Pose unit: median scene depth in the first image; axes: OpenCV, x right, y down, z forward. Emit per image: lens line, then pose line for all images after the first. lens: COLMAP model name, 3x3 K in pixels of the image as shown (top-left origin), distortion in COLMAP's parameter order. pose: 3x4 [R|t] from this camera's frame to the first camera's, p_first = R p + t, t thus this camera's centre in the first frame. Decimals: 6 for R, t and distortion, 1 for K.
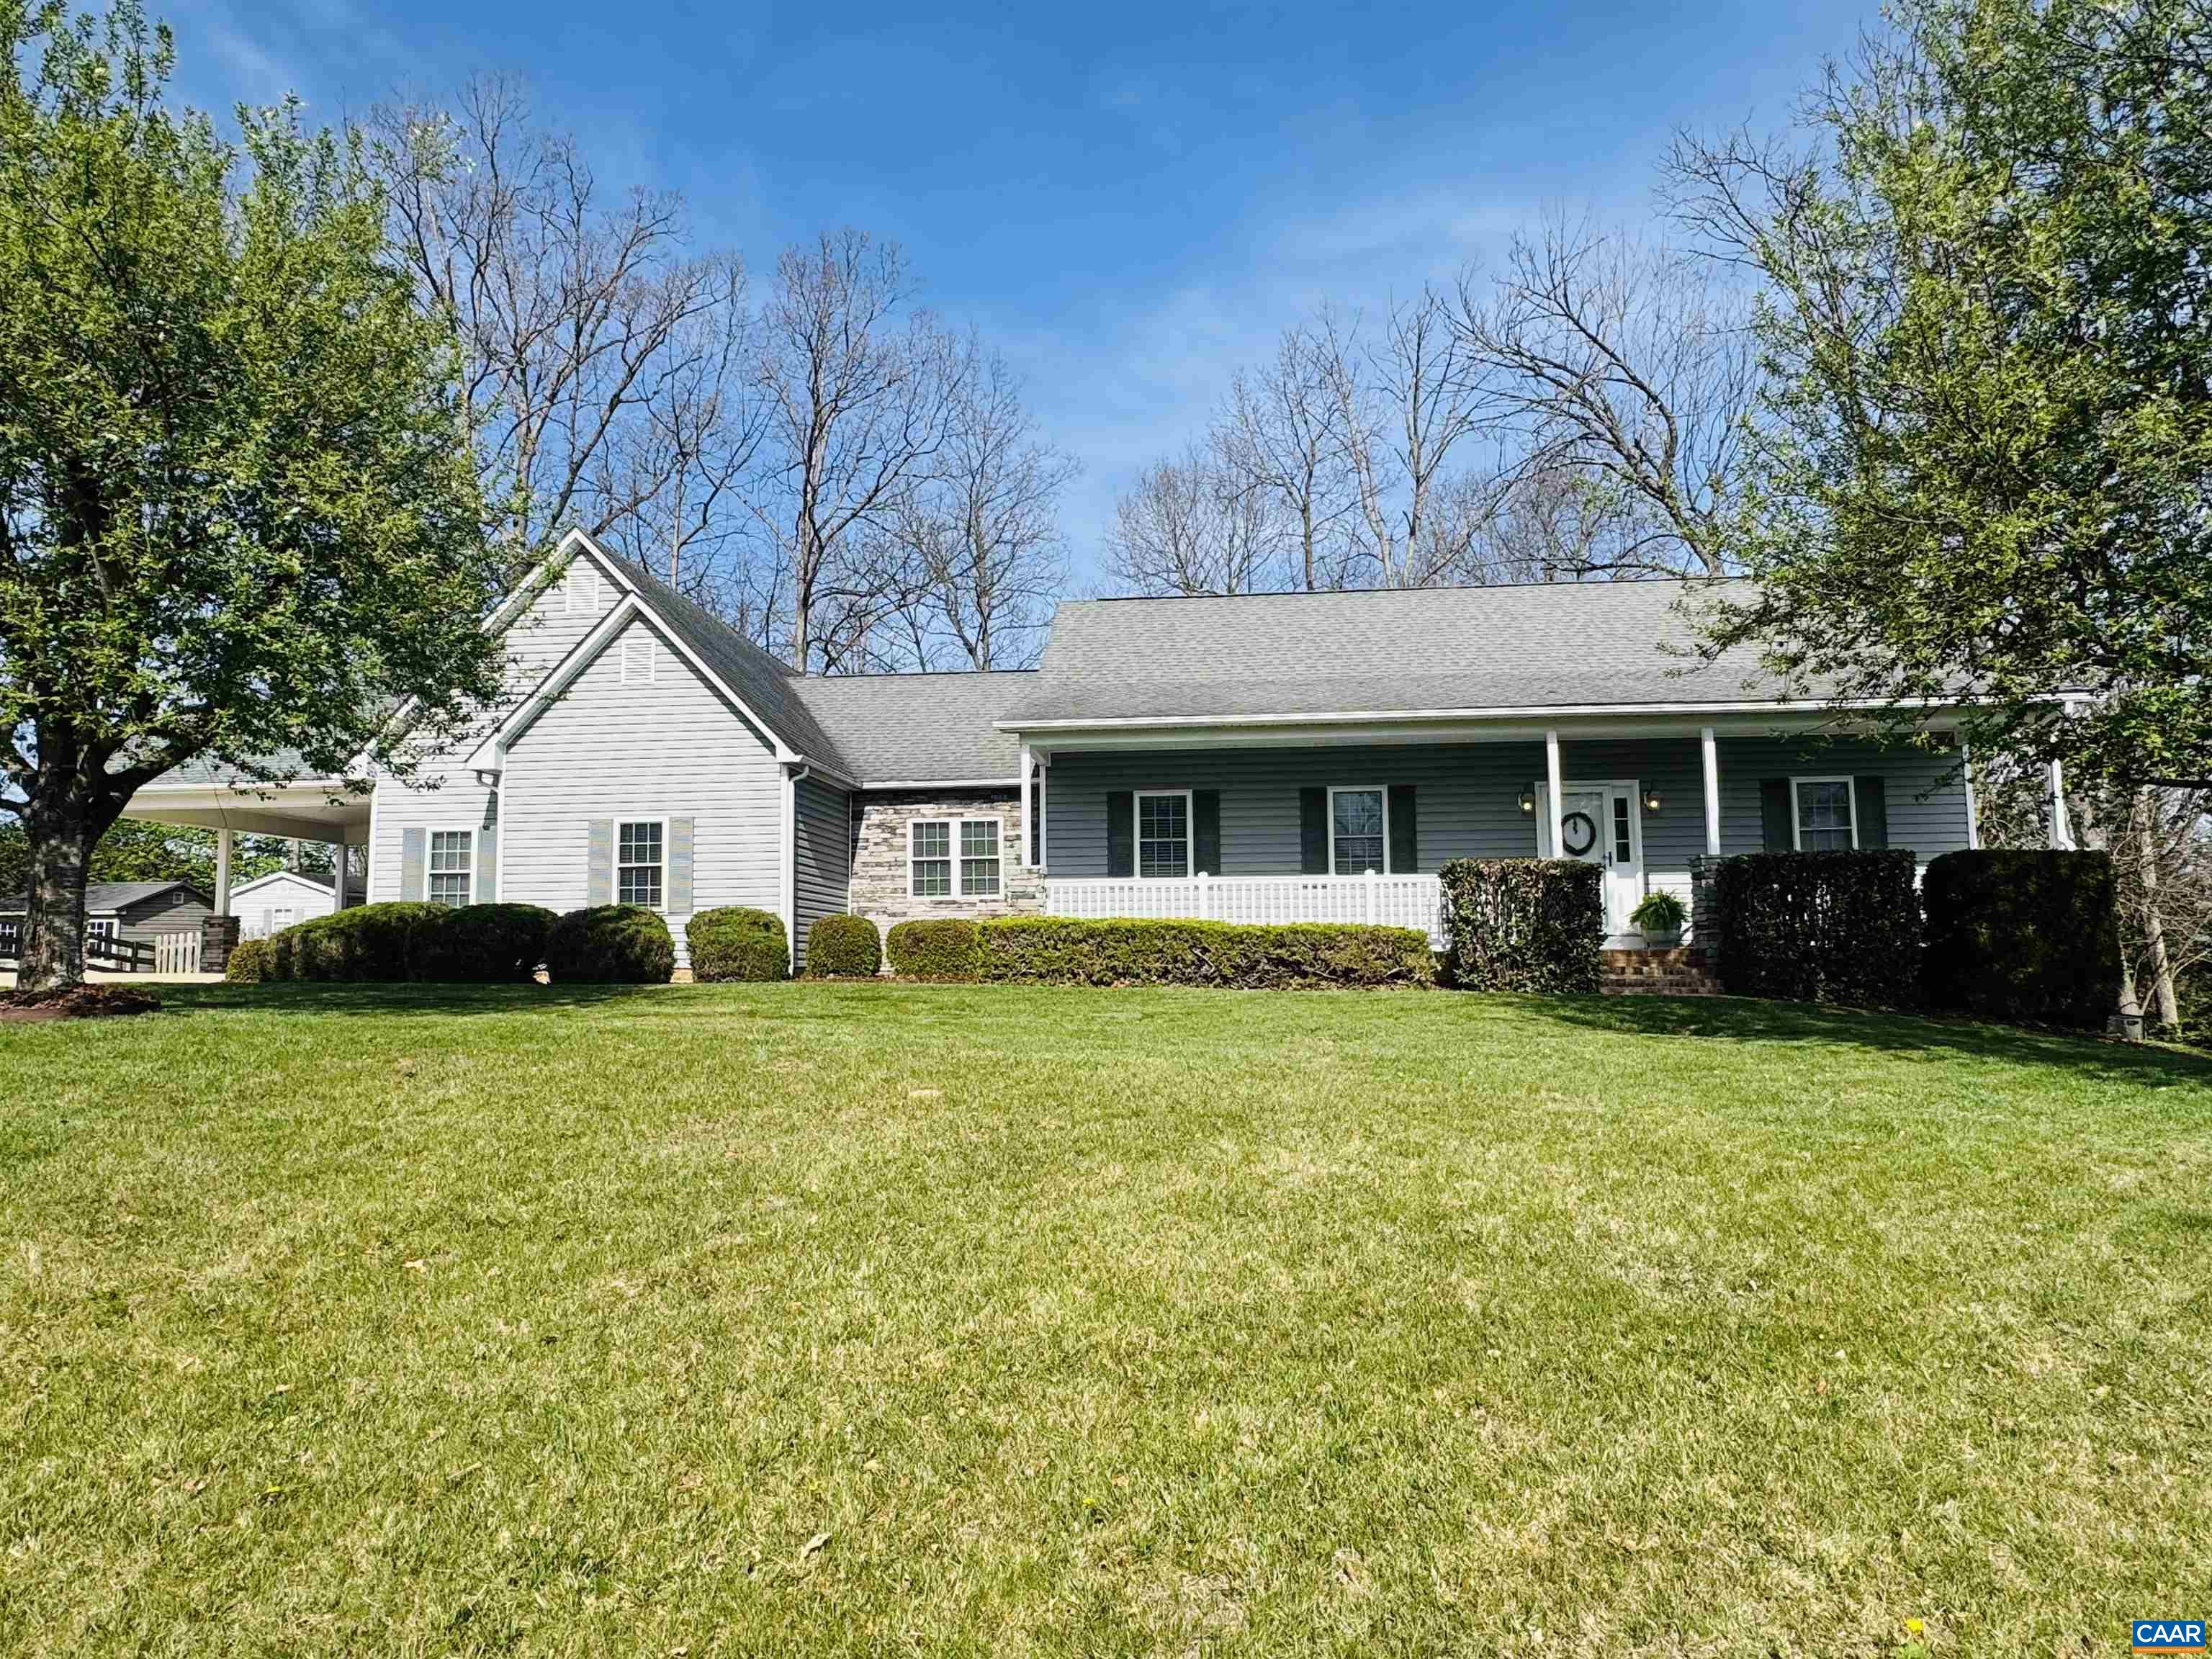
lens RADIAL K [[1297.9, 0, 1117.4], [0, 1297.9, 831.1], [0, 0, 1]] dist [-0.004168, 0.000085]
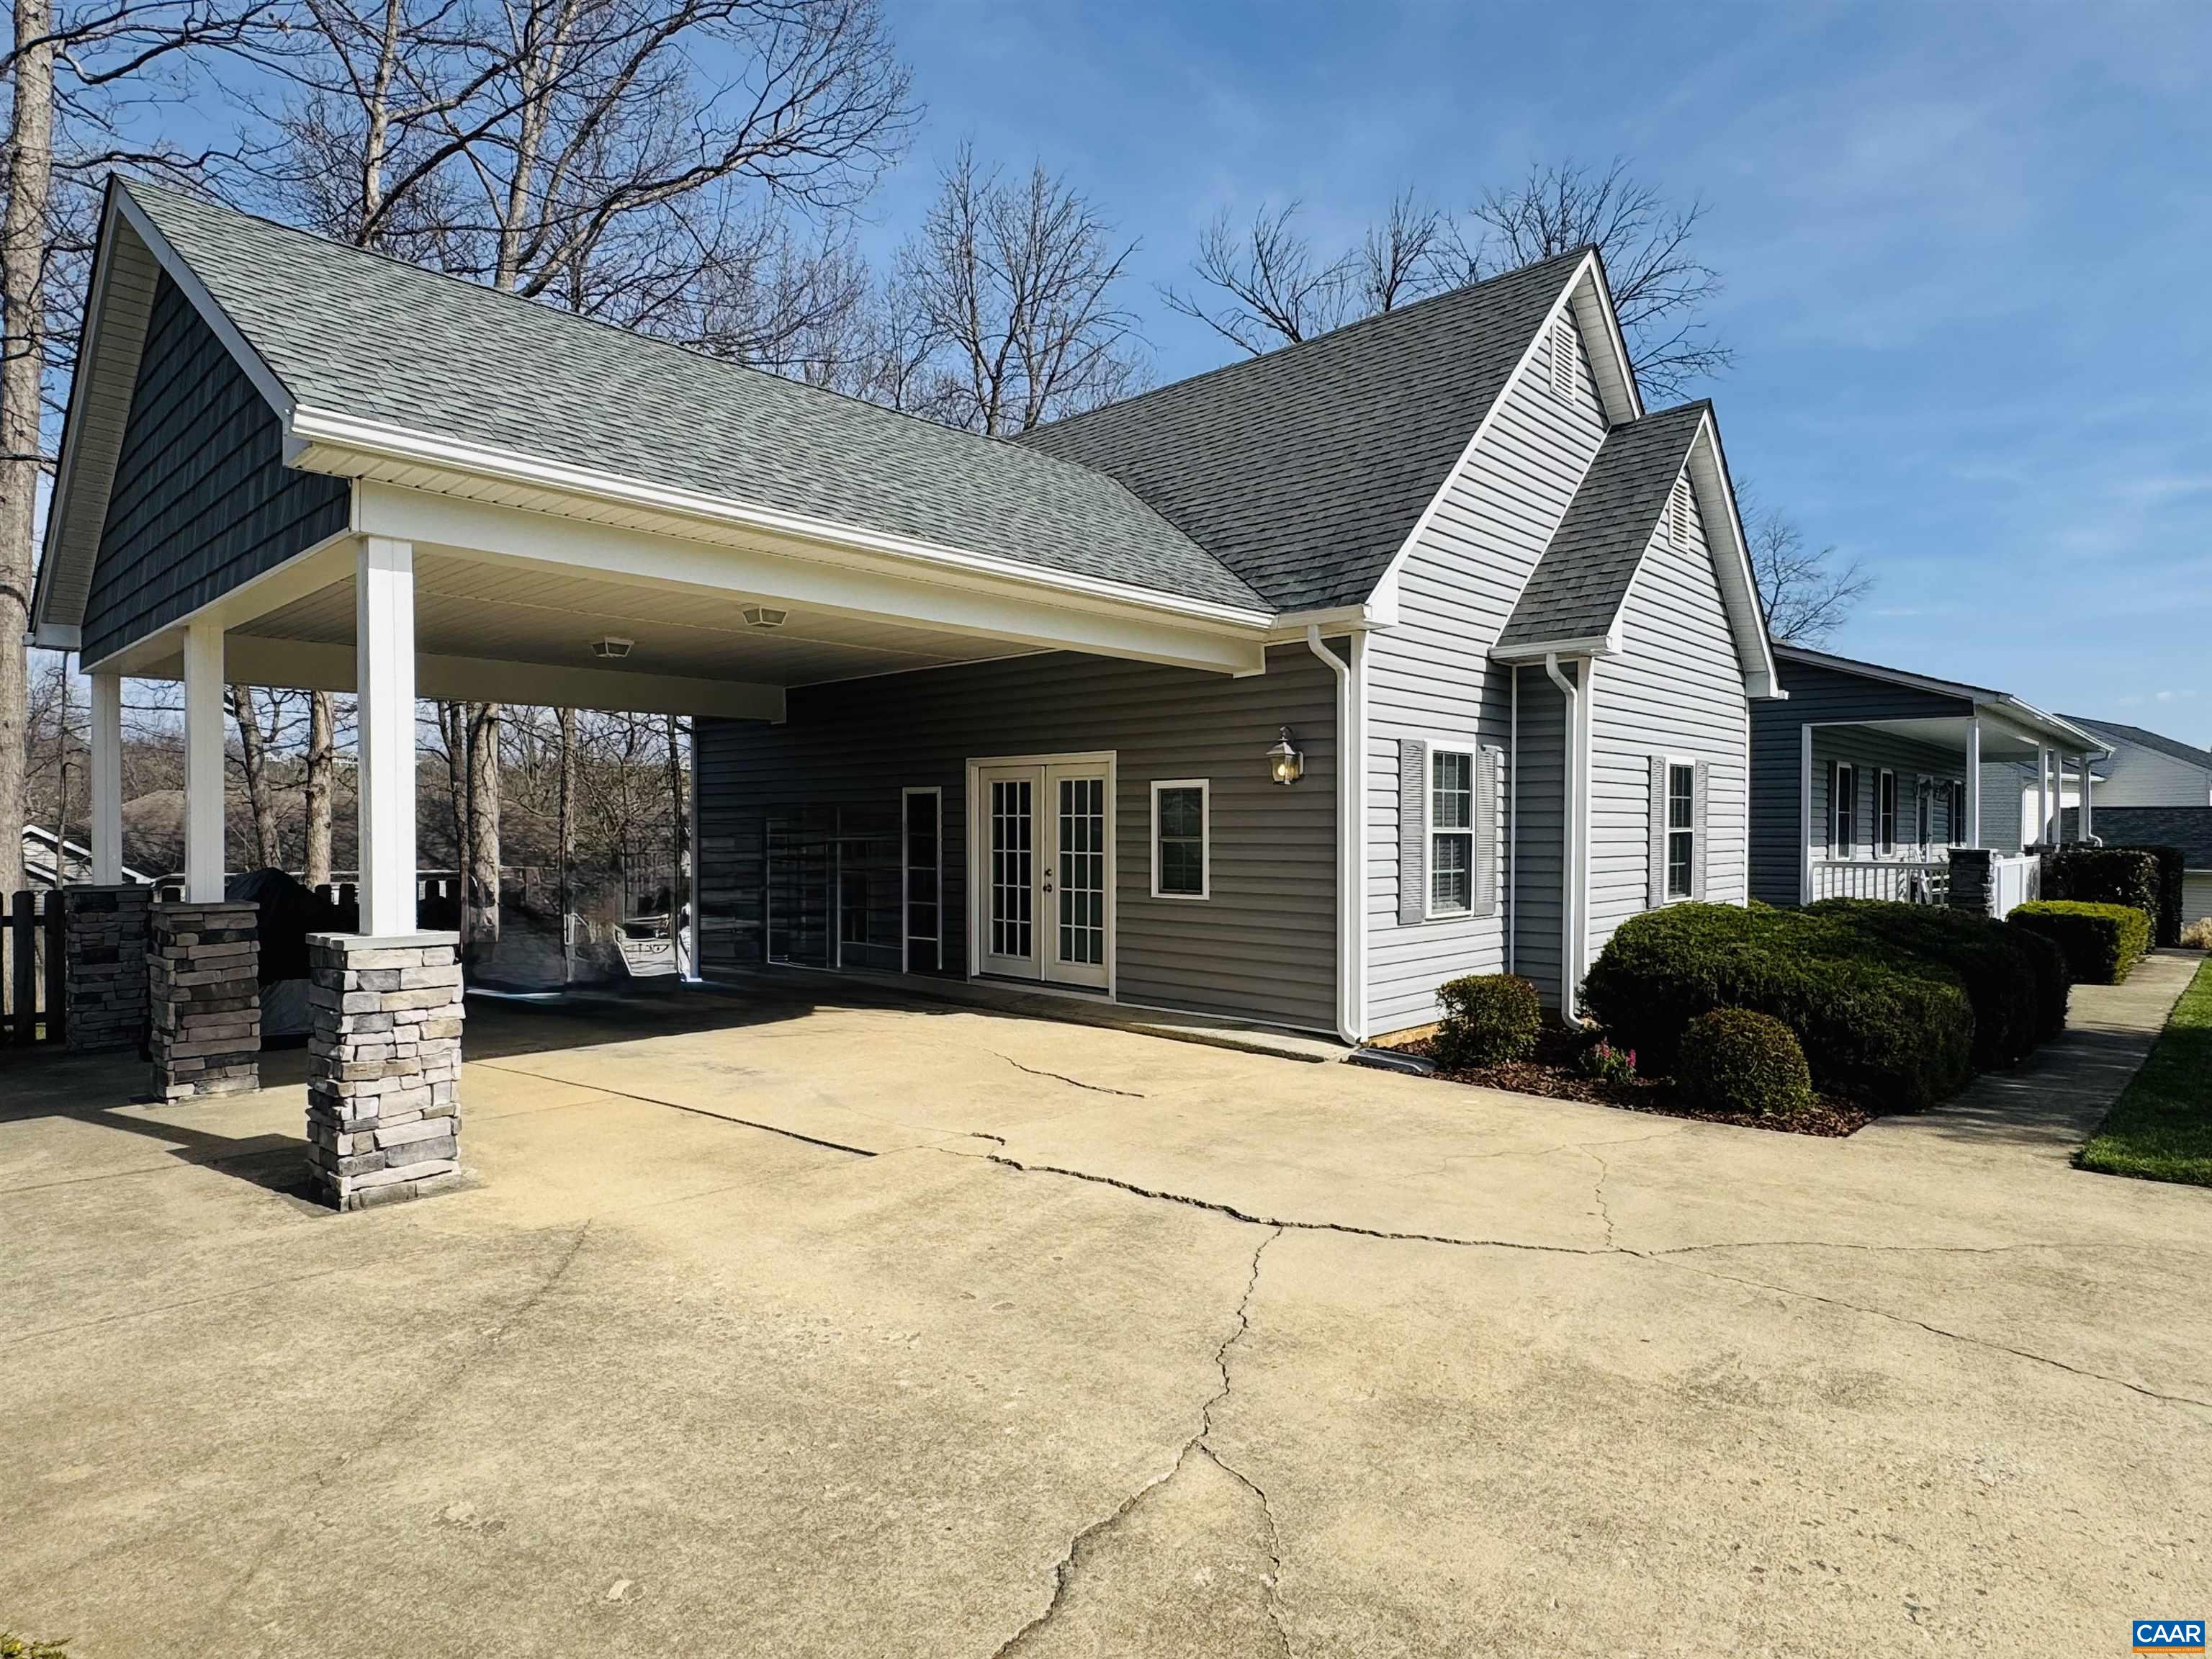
lens RADIAL K [[1242.8, 0, 1111.6], [0, 1242.8, 834.8], [0, 0, 1]] dist [0.001686, -0.000831]
pose [[0.608055, 0.006237, 0.793870, -0.991978], [-0.086202, 0.994576, 0.058212, 0.015682], [-0.789201, -0.103829, 0.605295, 0.803377]]
